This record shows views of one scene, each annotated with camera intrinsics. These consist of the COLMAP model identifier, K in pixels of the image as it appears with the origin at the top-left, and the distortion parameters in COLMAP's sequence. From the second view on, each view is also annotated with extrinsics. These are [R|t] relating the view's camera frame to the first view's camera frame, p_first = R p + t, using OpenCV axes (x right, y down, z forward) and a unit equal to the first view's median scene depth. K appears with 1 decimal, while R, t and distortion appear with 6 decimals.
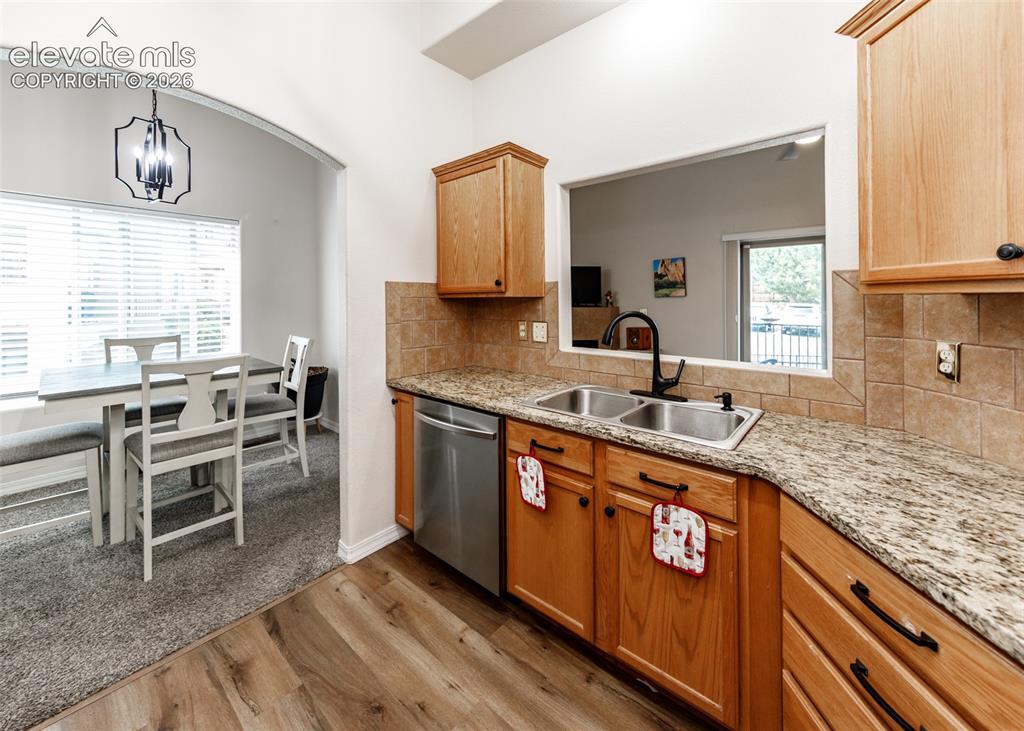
lens RADIAL K [[401.4, 0, 511.9], [0, 401.4, 320.5], [0, 0, 1]] dist [0.000140, -0.000106]
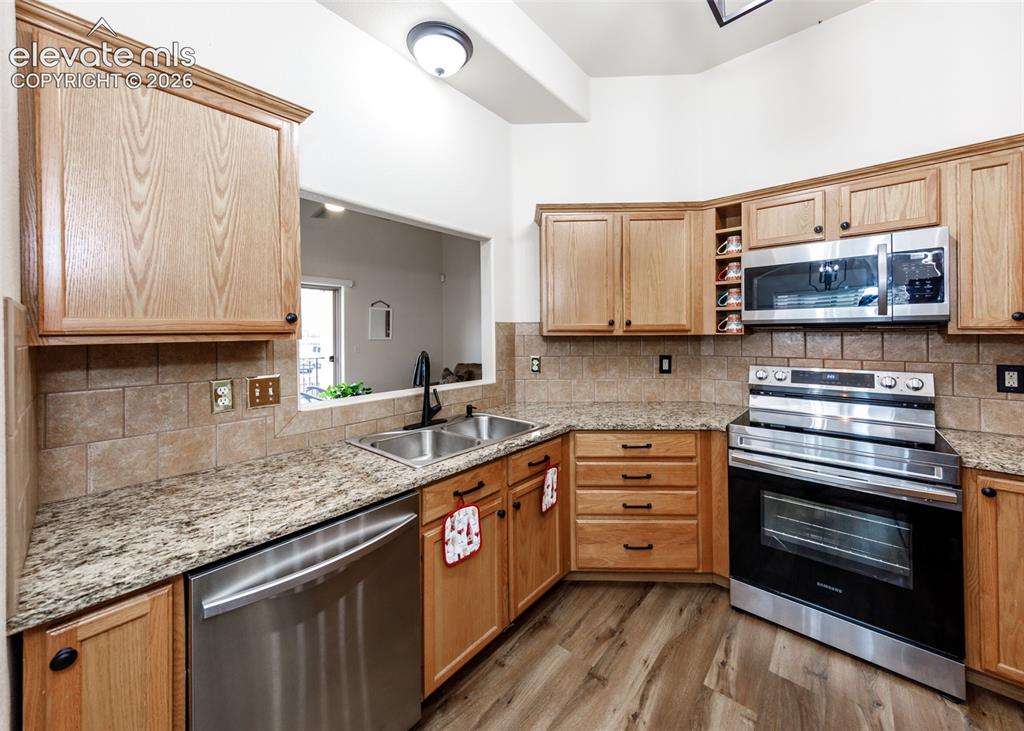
lens RADIAL K [[398.4, 0, 508.3], [0, 398.4, 349.6], [0, 0, 1]] dist [0.001747, 0.000034]
pose [[-0.006904, -0.042292, 0.999081, -0.936941], [0.058829, 0.997358, 0.042625, -0.072123], [-0.998244, 0.059069, -0.004398, 0.933901]]
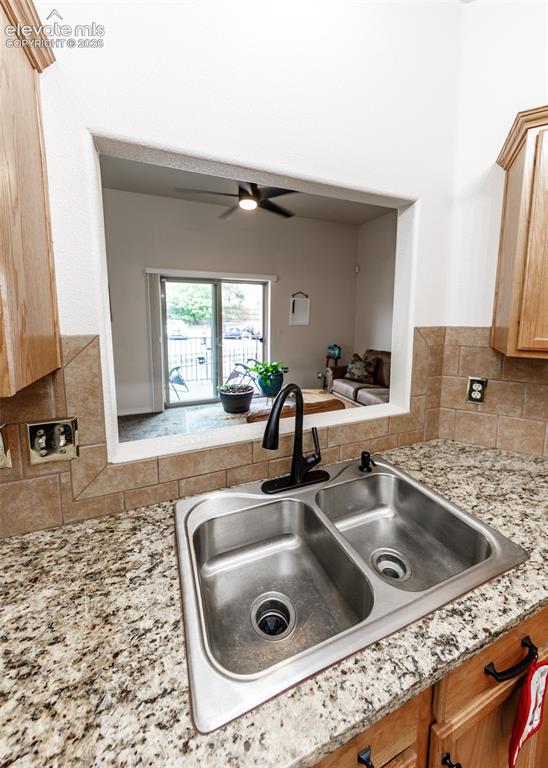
lens RADIAL K [[285.1, 0, 270.9], [0, 285.1, 342.2], [0, 0, 1]] dist [0.000380, -0.000168]
pose [[0.448072, -0.094466, 0.888993, -0.163145], [0.043259, 0.995528, 0.083983, -0.165048], [-0.892950, 0.000827, 0.450154, 0.975212]]
